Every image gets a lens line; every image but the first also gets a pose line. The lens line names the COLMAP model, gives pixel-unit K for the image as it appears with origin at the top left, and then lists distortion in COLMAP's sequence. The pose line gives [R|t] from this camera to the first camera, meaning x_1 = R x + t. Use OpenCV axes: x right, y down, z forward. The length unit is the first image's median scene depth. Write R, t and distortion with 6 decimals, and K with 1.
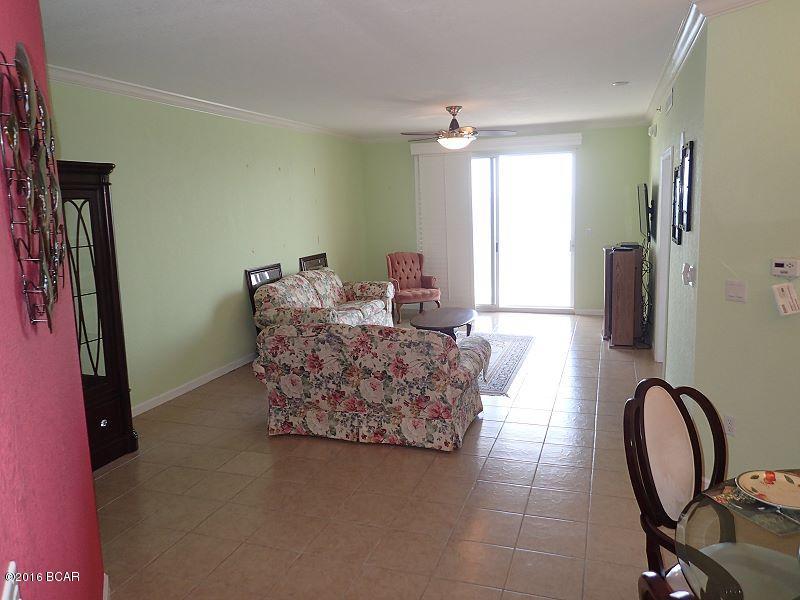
lens RADIAL K [[600.9, 0, 398.3], [0, 600.9, 302.0], [0, 0, 1]] dist [0.002060, 0.005039]
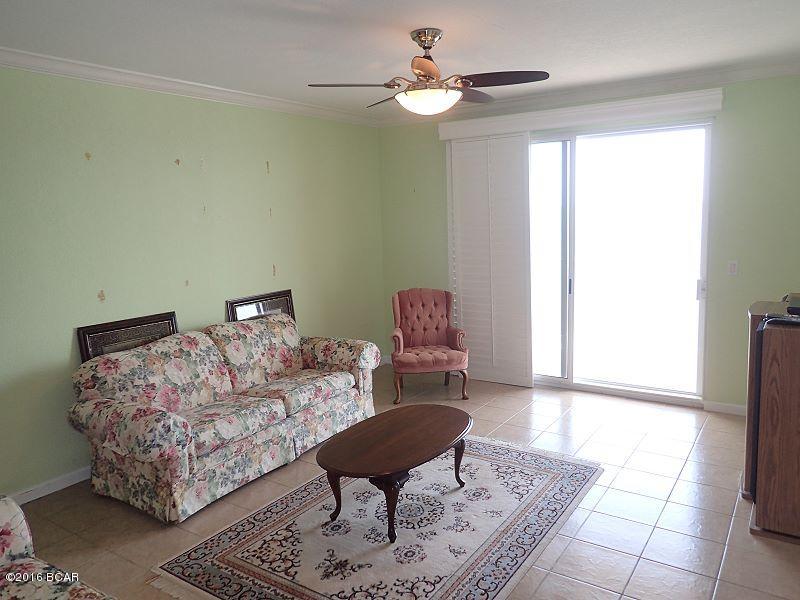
lens RADIAL K [[600.9, 0, 404.7], [0, 600.9, 298.7], [0, 0, 1]] dist [0.002060, 0.005039]
pose [[0.968229, 0.042008, -0.246513, 0.158343], [-0.044274, 0.999013, -0.003654, -0.071913], [0.246116, 0.014452, 0.969133, 0.379327]]
